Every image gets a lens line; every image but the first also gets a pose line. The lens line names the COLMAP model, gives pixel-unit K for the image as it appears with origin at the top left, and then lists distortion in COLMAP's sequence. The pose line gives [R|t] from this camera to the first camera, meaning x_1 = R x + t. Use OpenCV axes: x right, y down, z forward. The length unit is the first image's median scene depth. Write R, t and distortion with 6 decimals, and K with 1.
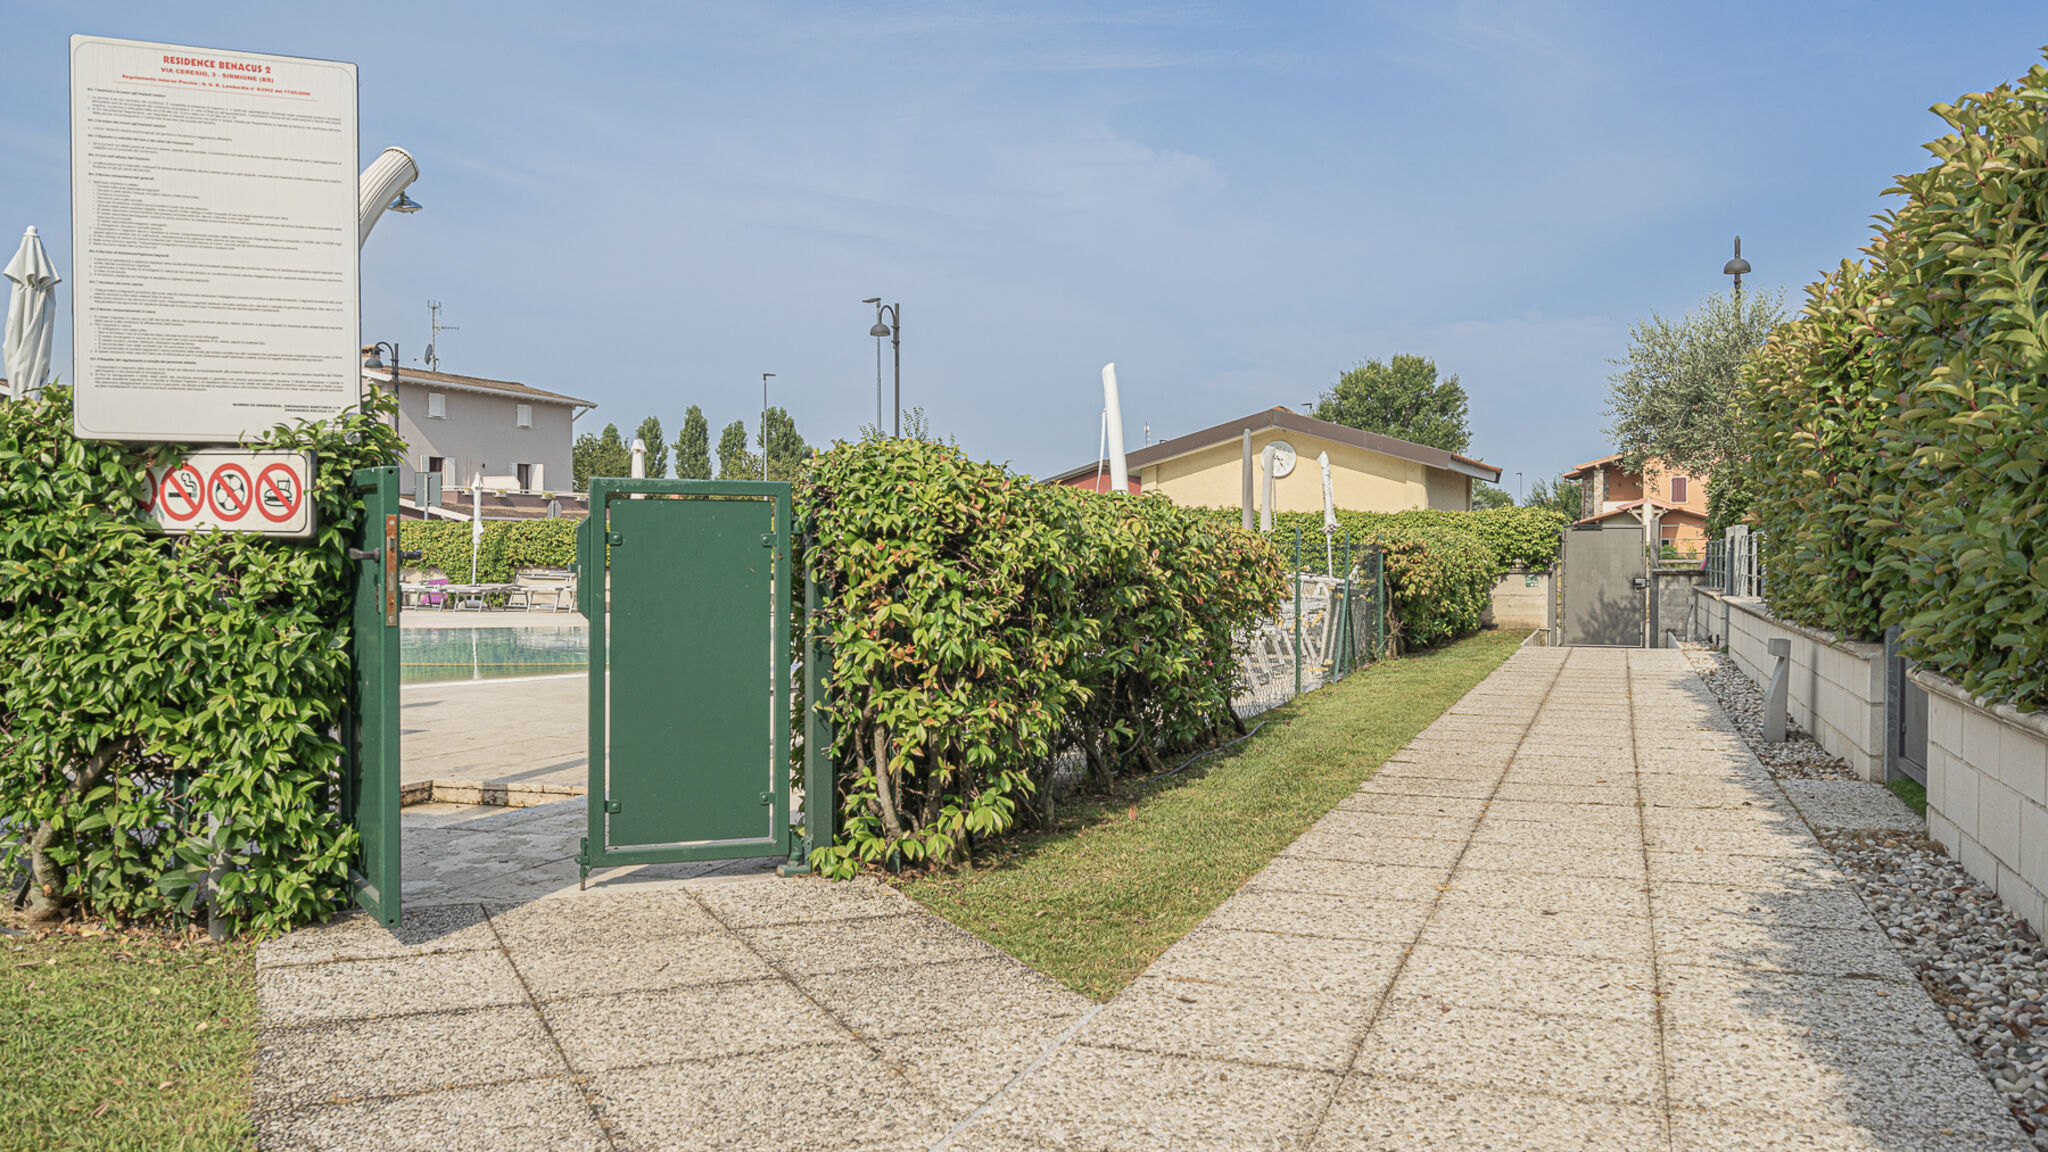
lens RADIAL K [[1693.2, 0, 987.1], [0, 1693.2, 582.8], [0, 0, 1]] dist [0.003251, 0.002342]
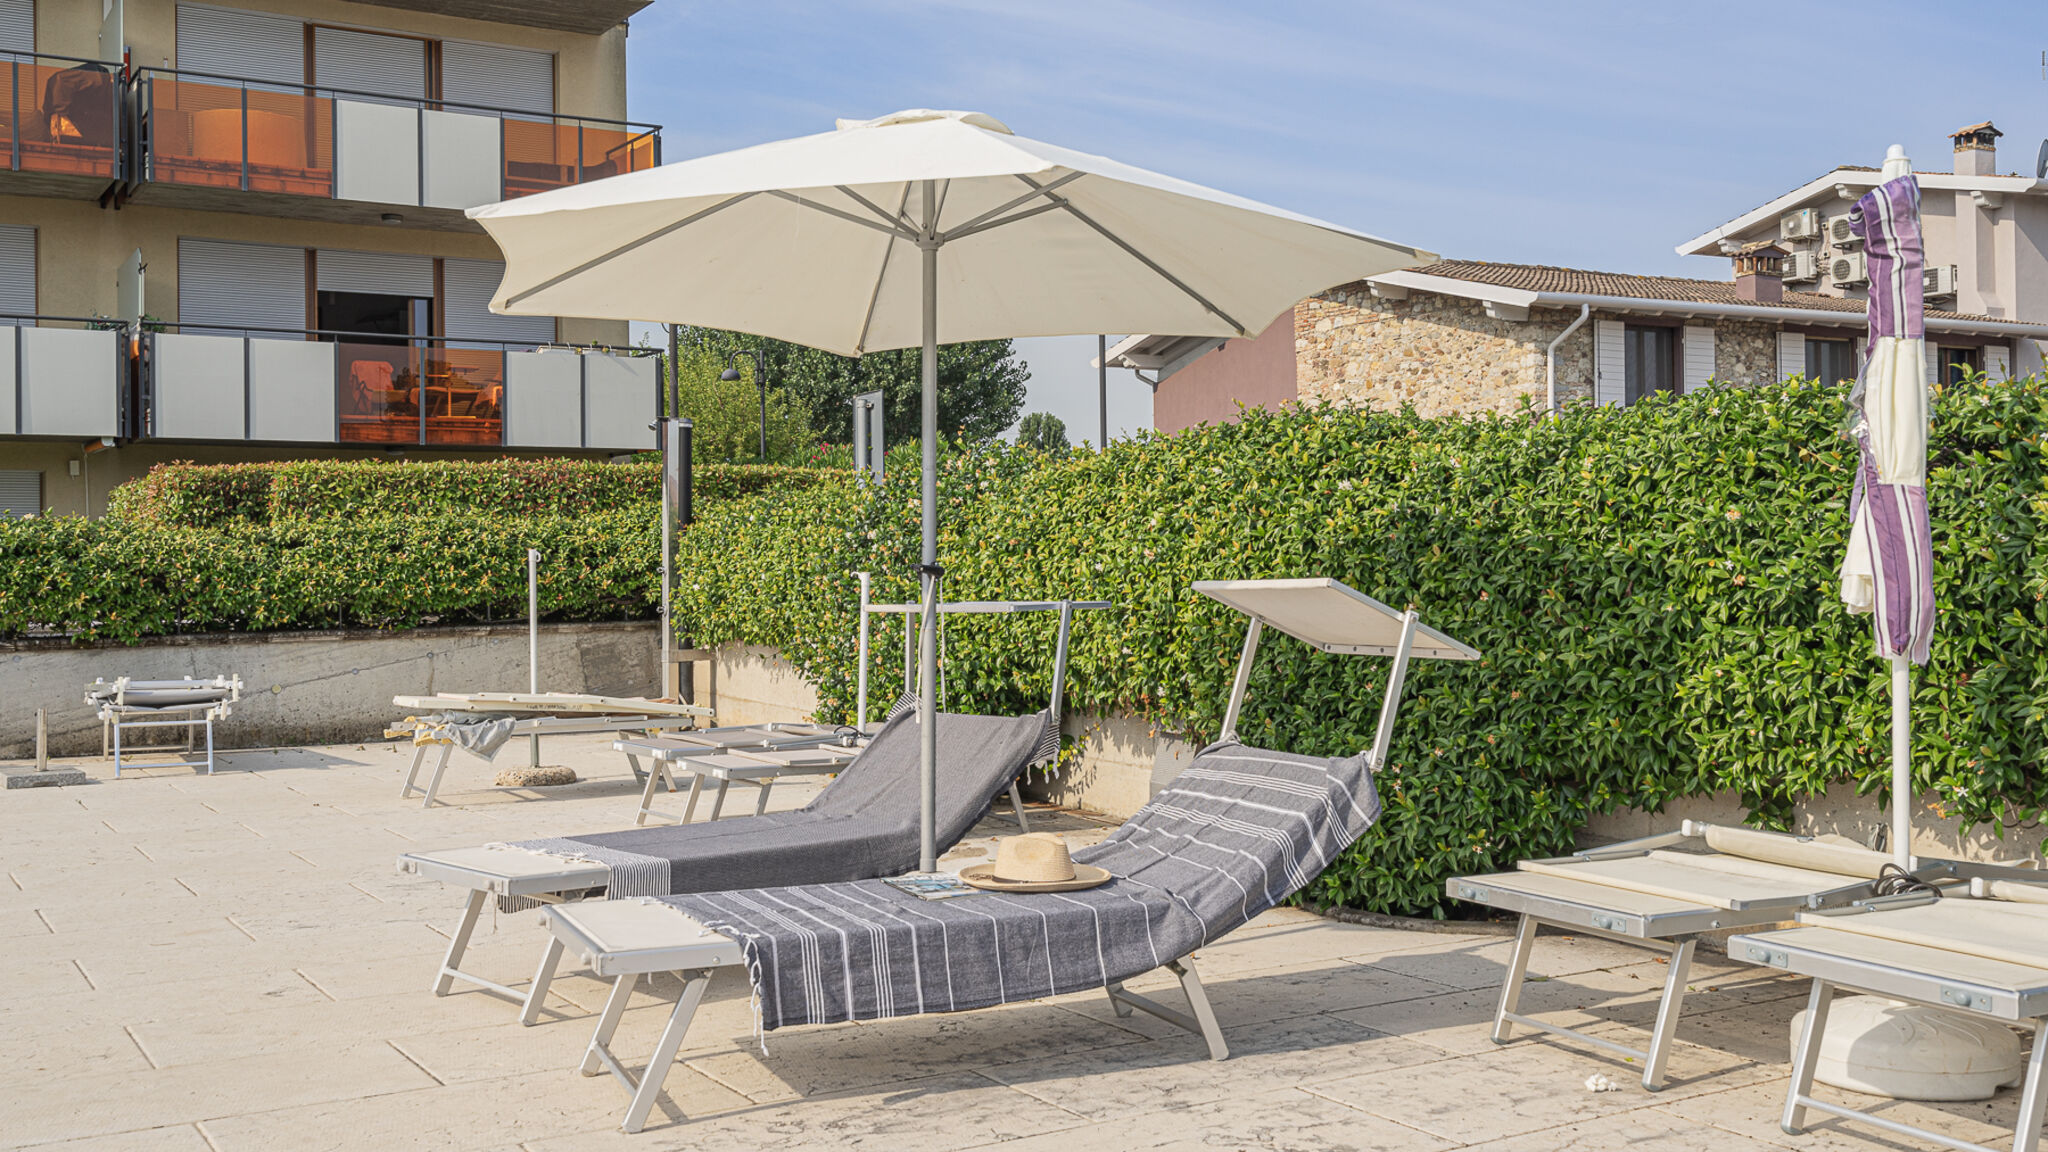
lens RADIAL K [[2010.2, 0, 1035.2], [0, 2010.2, 571.8], [0, 0, 1]] dist [0.011668, 0.000000]
pose [[0.795886, -0.010294, -0.605359, -3.956788], [0.004887, 0.999932, -0.010580, -0.169999], [0.605426, 0.005462, 0.795883, 6.648024]]
